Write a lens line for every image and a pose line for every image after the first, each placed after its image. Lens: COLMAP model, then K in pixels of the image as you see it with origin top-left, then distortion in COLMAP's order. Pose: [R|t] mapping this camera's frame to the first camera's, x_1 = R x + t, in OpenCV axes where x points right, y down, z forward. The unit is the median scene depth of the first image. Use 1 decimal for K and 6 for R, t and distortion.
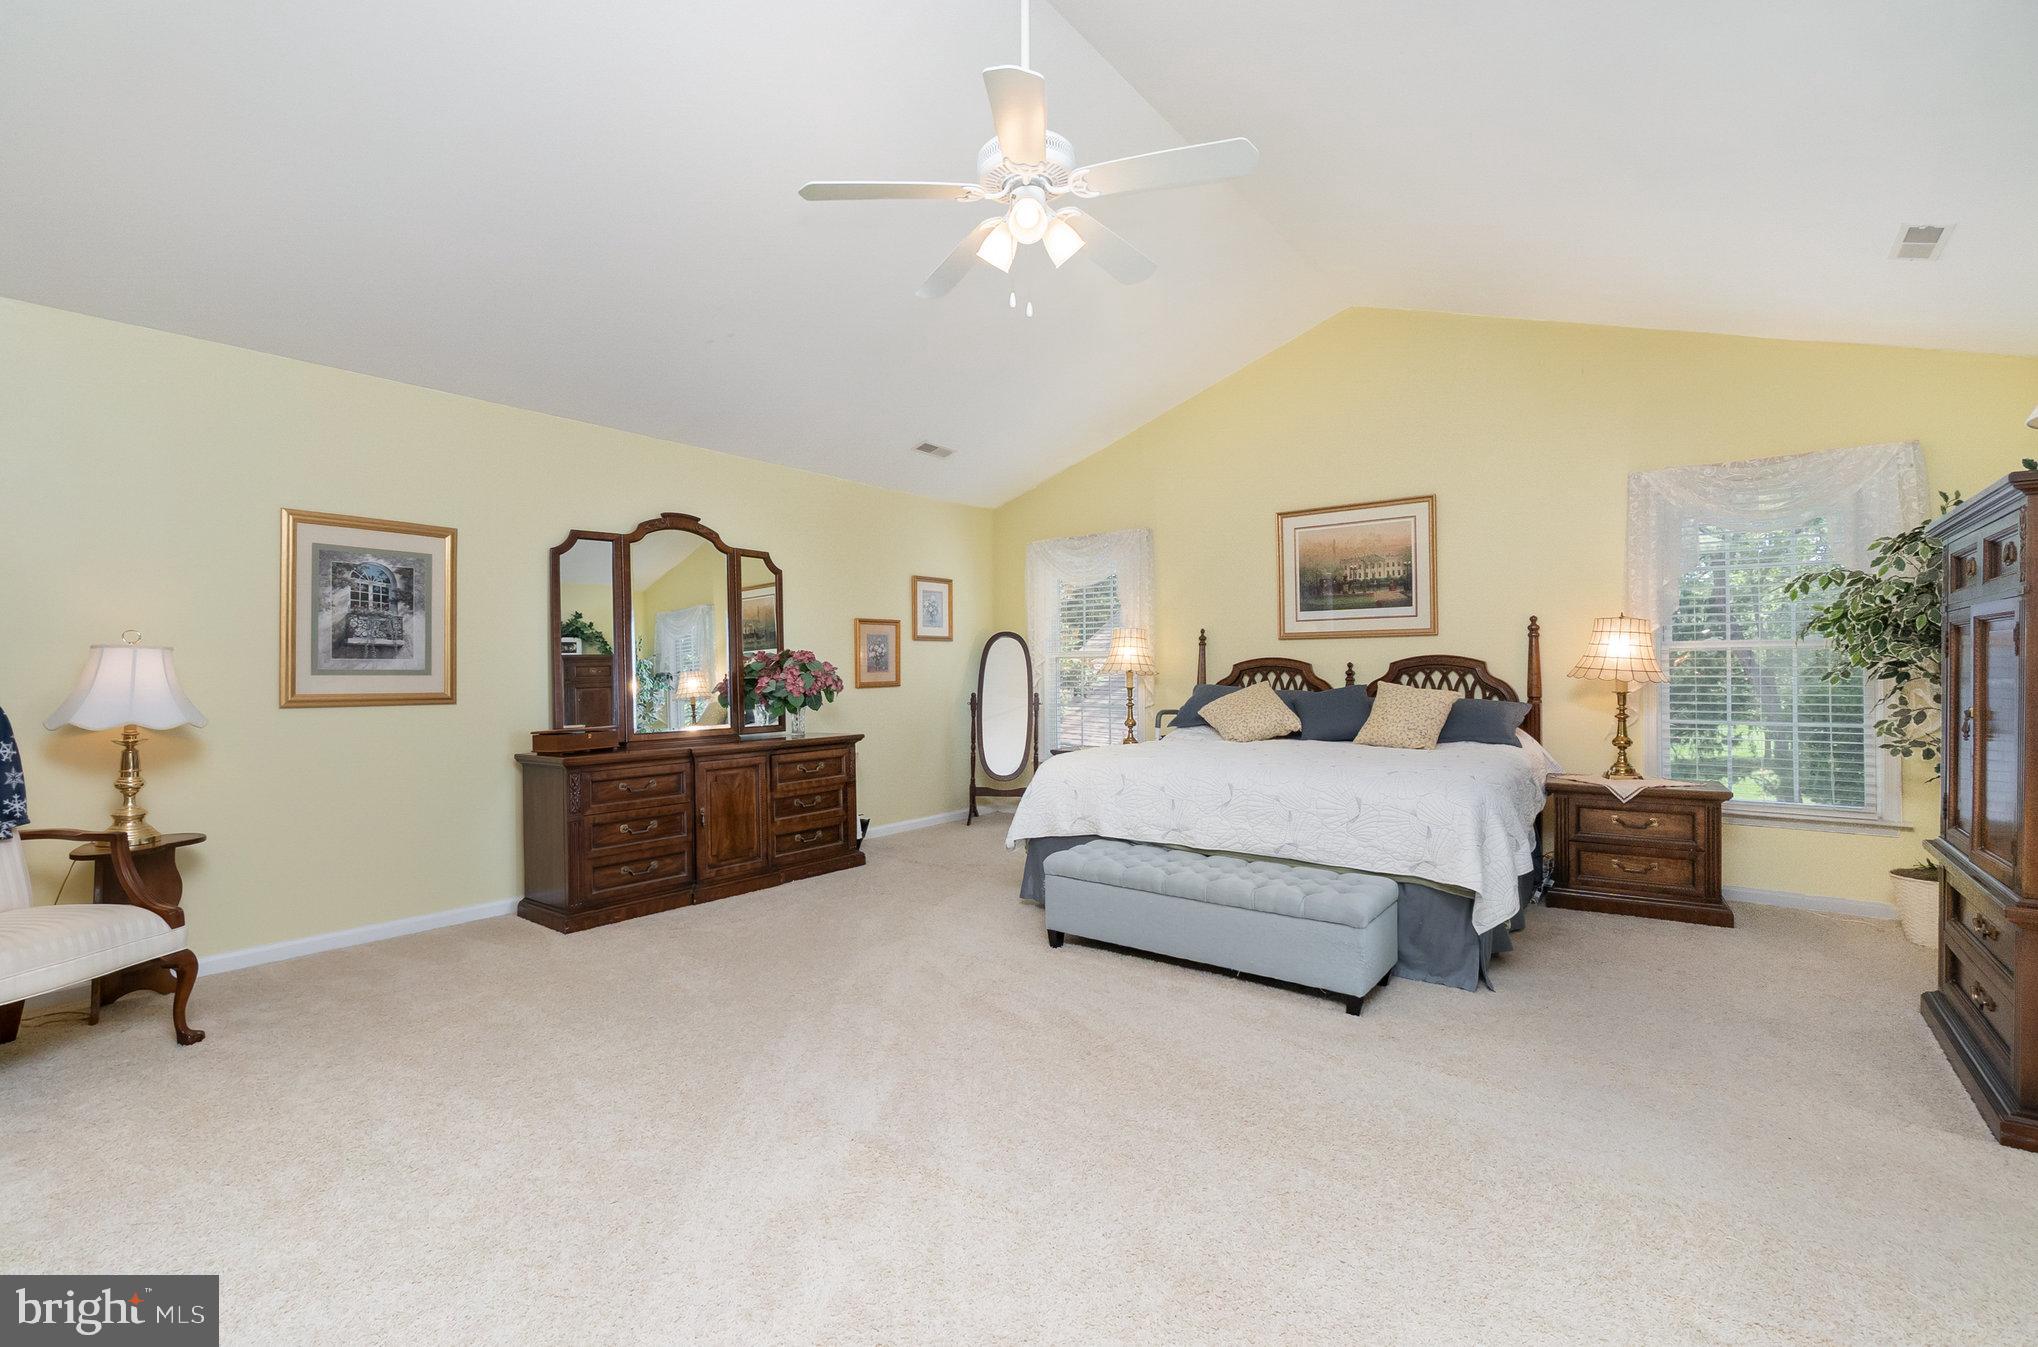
lens RADIAL K [[894.2, 0, 1004.8], [0, 894.2, 674.5], [0, 0, 1]] dist [-0.001399, -0.000021]
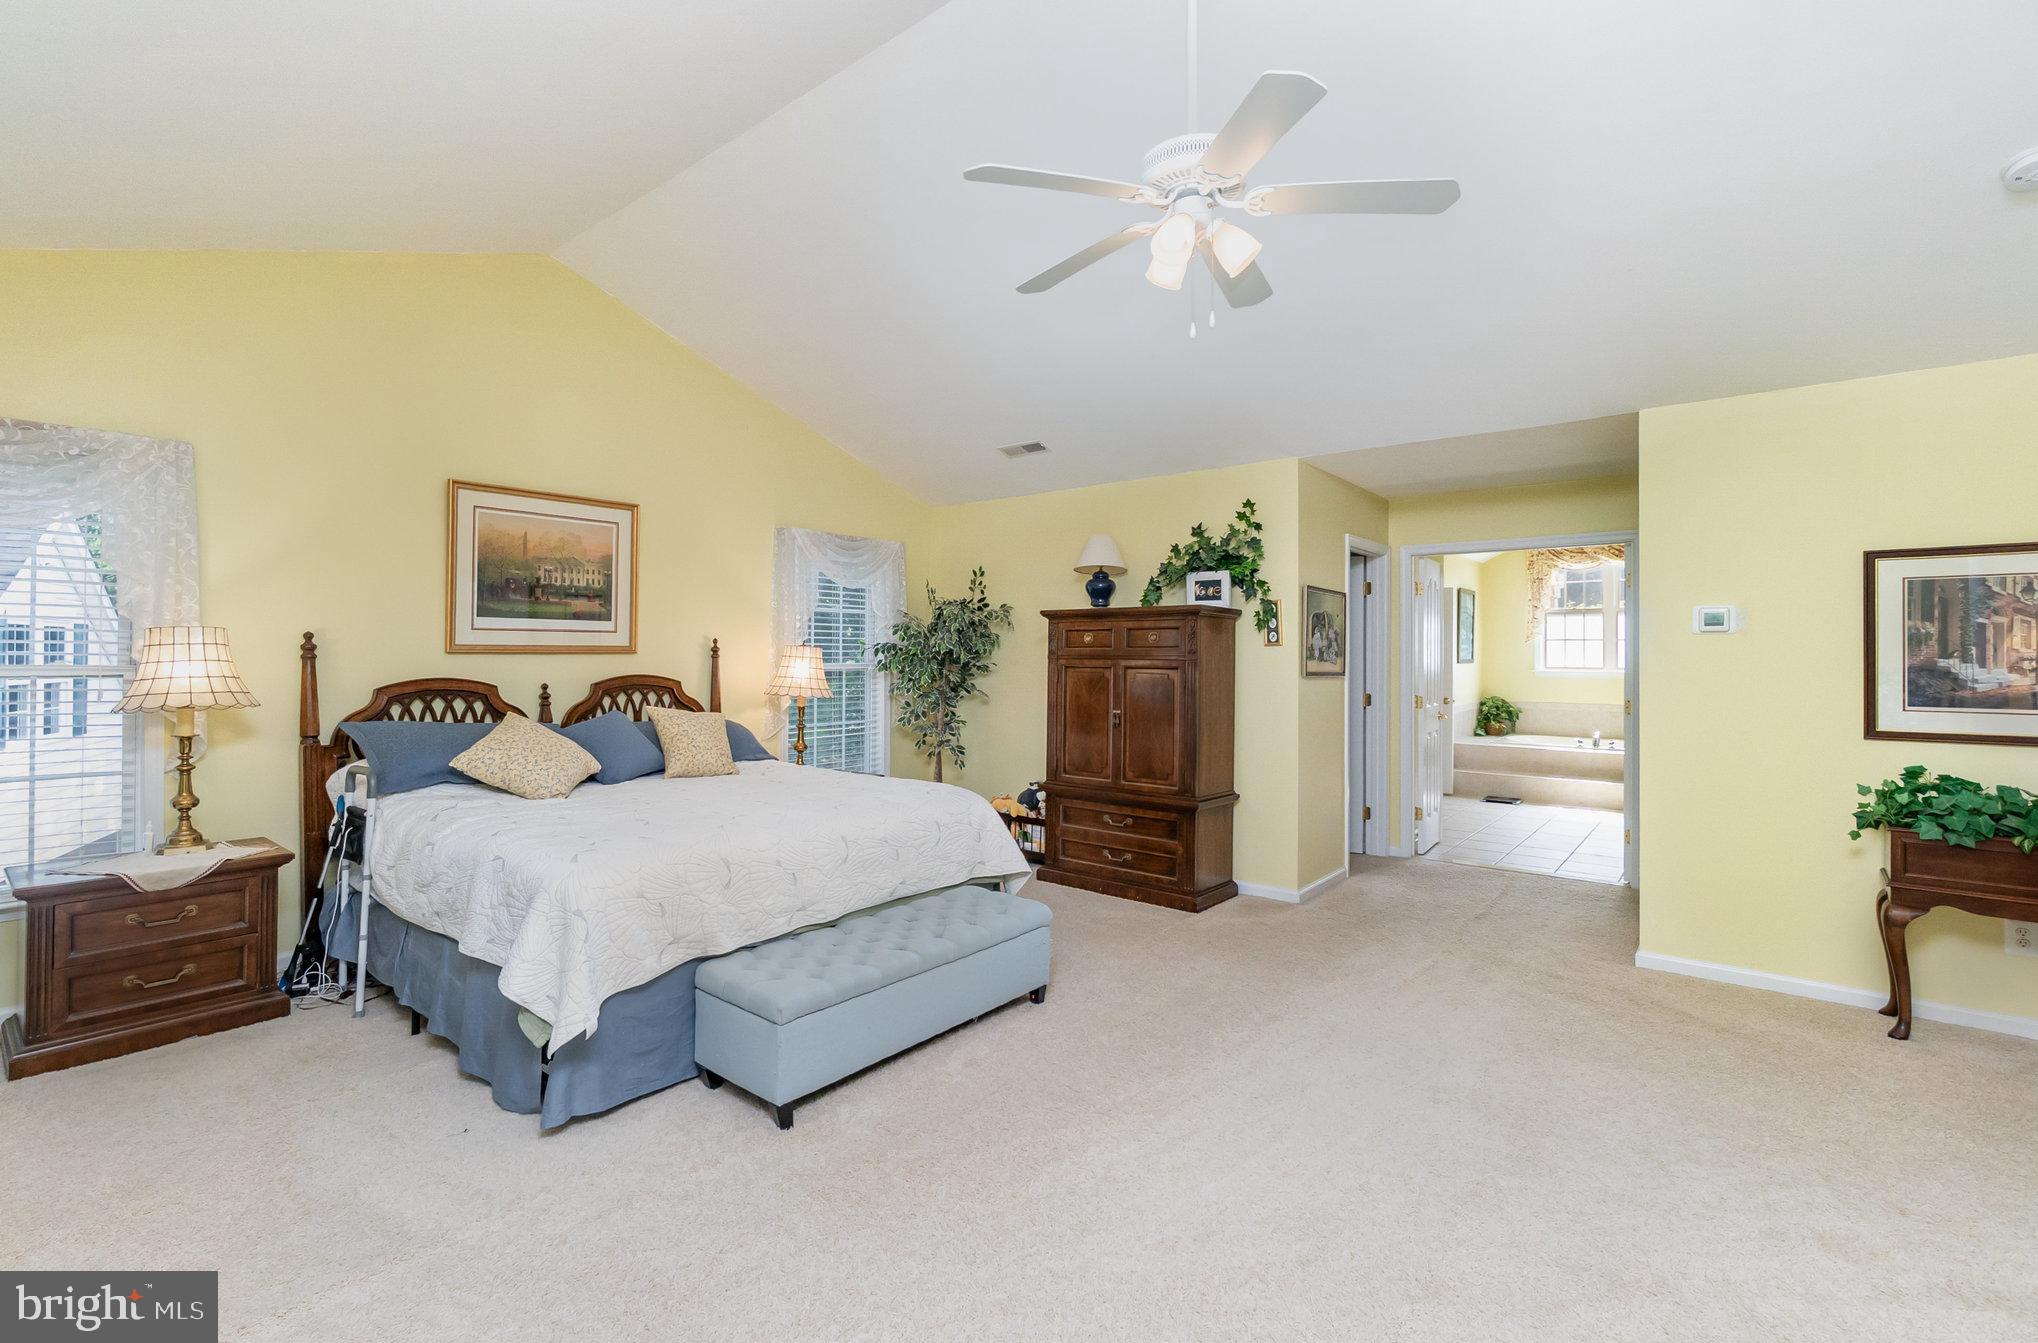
lens RADIAL K [[894.2, 0, 994.3], [0, 894.2, 663.9], [0, 0, 1]] dist [-0.001399, -0.000021]
pose [[0.044744, -0.002876, 0.998994, -0.441263], [0.000735, 0.999996, 0.002846, -0.035432], [-0.998998, 0.000607, 0.044746, 0.576077]]
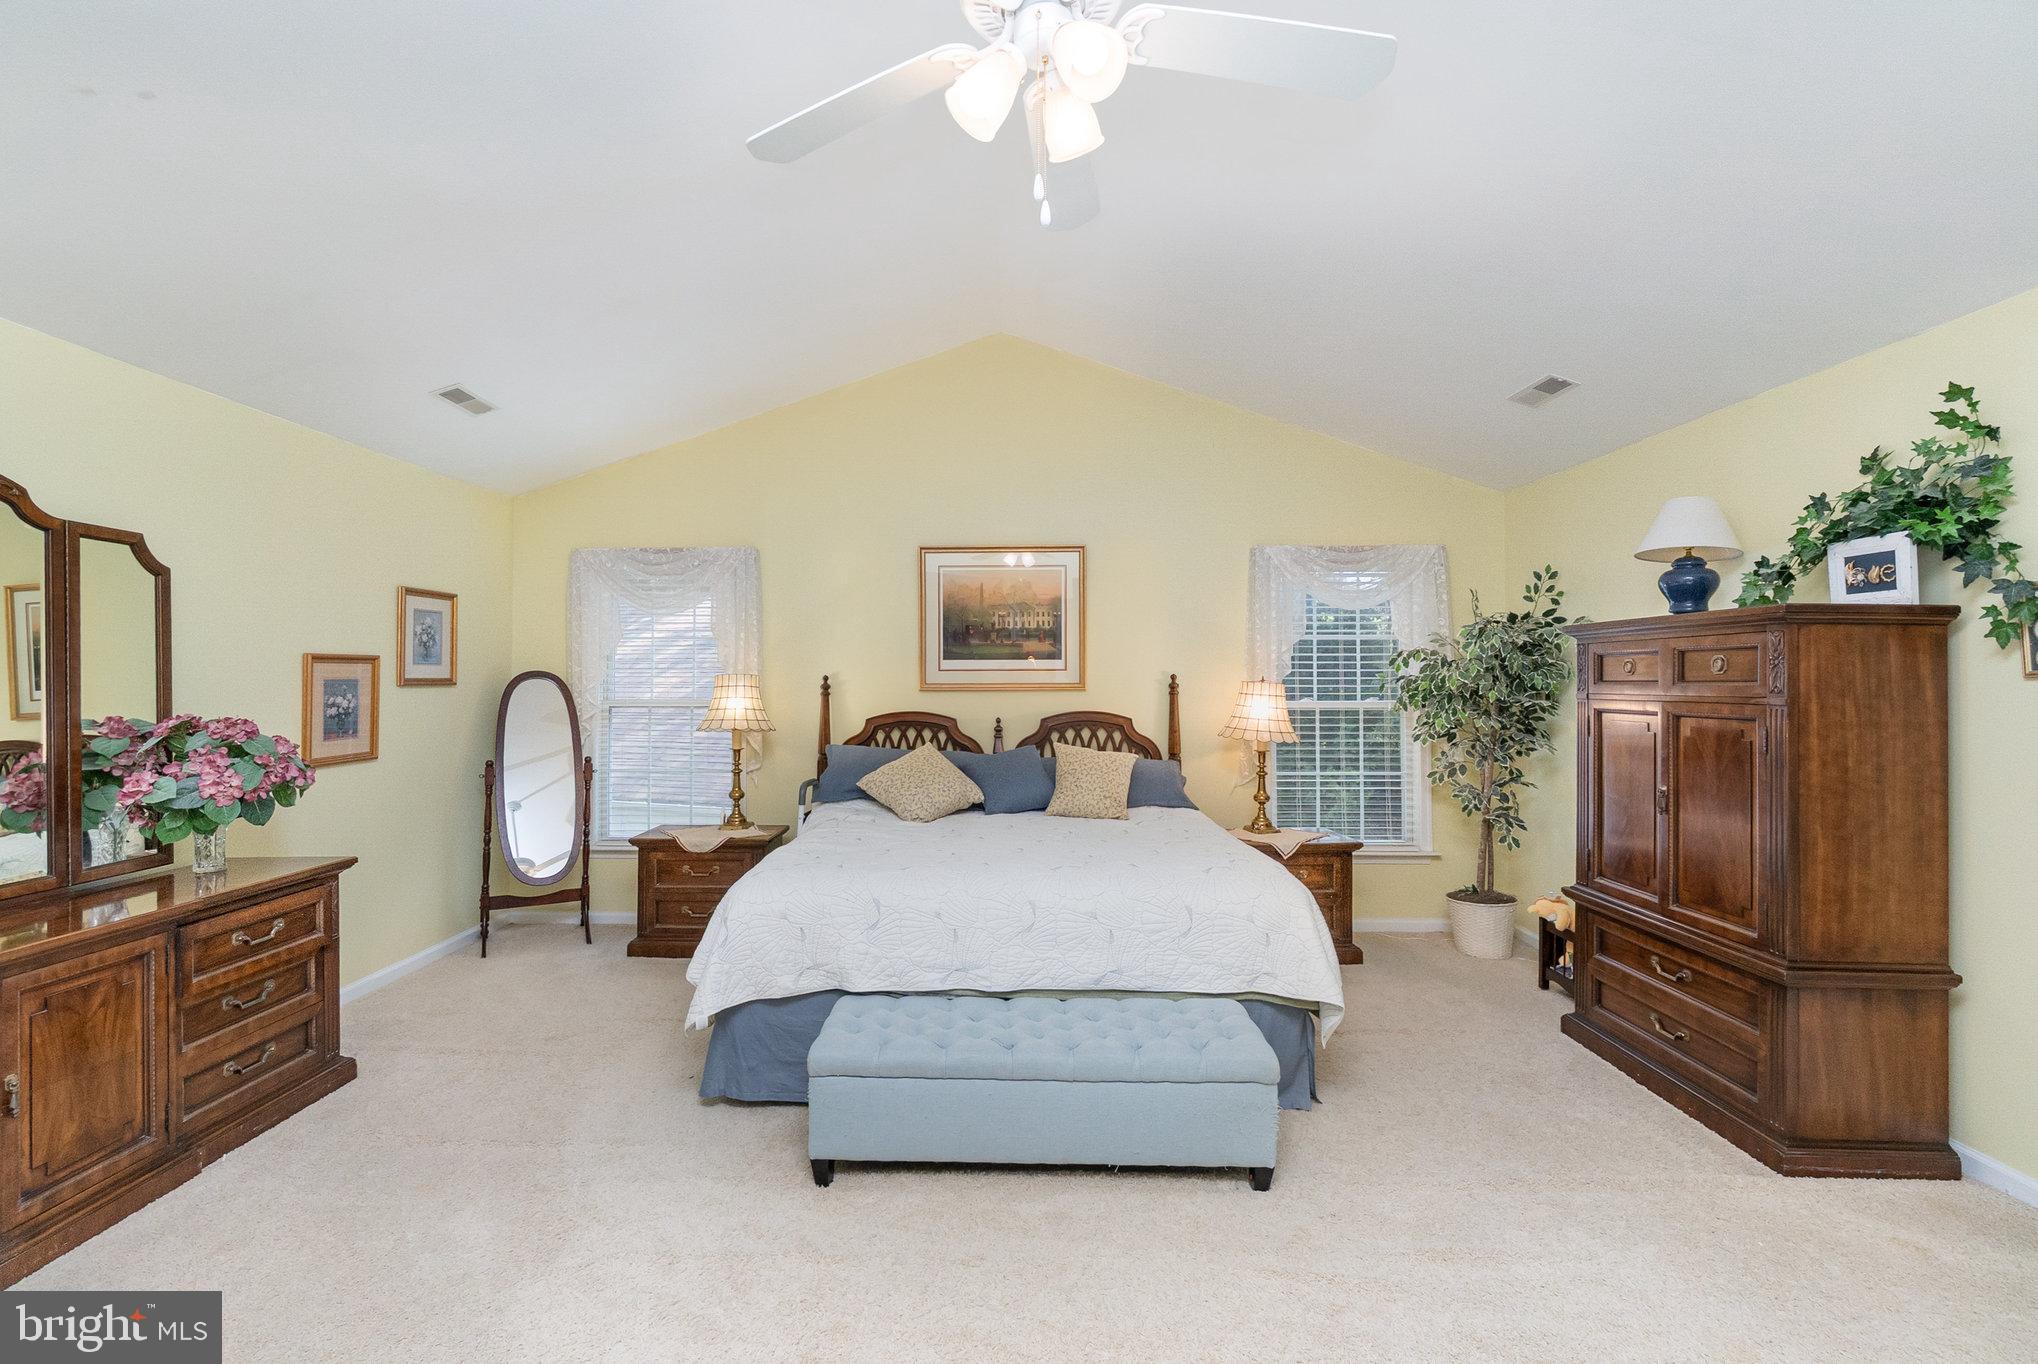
lens RADIAL K [[908.3, 0, 997.8], [0, 908.3, 673.3], [0, 0, 1]] dist [-0.000425, -0.000098]
pose [[0.808205, 0.012079, 0.588777, -0.170281], [-0.001507, 0.999829, -0.018444, -0.044184], [-0.588899, 0.014020, 0.808085, 0.261158]]
